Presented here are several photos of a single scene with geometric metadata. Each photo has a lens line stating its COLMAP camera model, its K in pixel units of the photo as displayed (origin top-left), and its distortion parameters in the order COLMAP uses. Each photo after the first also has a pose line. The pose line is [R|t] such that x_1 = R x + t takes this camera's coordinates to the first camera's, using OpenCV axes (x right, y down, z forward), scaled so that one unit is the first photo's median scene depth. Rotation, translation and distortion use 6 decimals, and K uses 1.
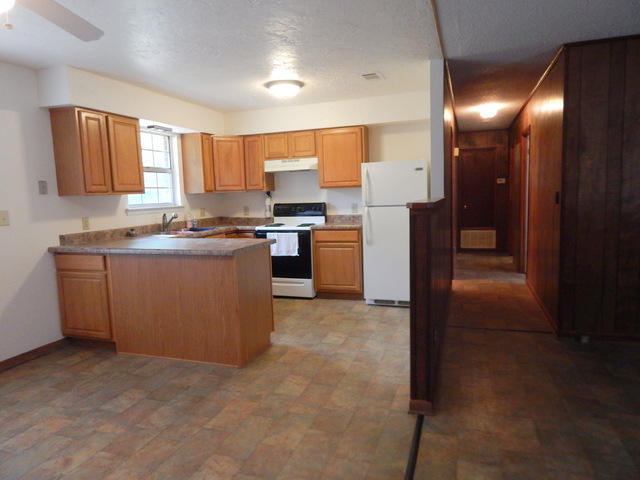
lens RADIAL K [[419.5, 0, 320.4], [0, 419.5, 239.9], [0, 0, 1]] dist [0.003557, -0.005820]
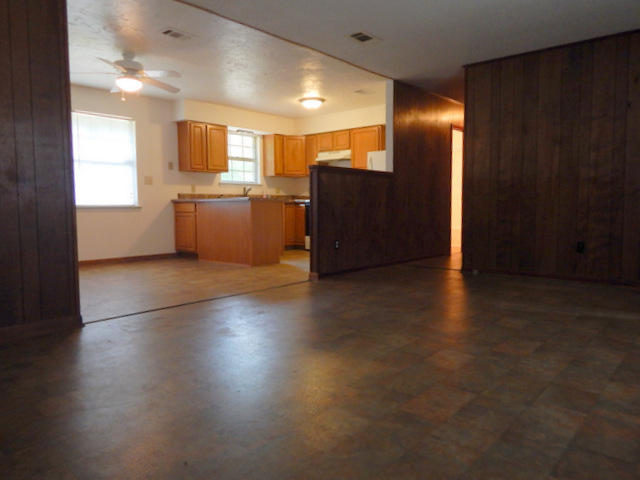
lens RADIAL K [[459.2, 0, 321.2], [0, 459.2, 238.4], [0, 0, 1]] dist [0.002252, 0.000033]
pose [[0.930981, 0.054713, -0.360945, 0.518110], [-0.065687, 0.997674, -0.018196, 0.139366], [0.359110, 0.040650, 0.932410, -0.460550]]
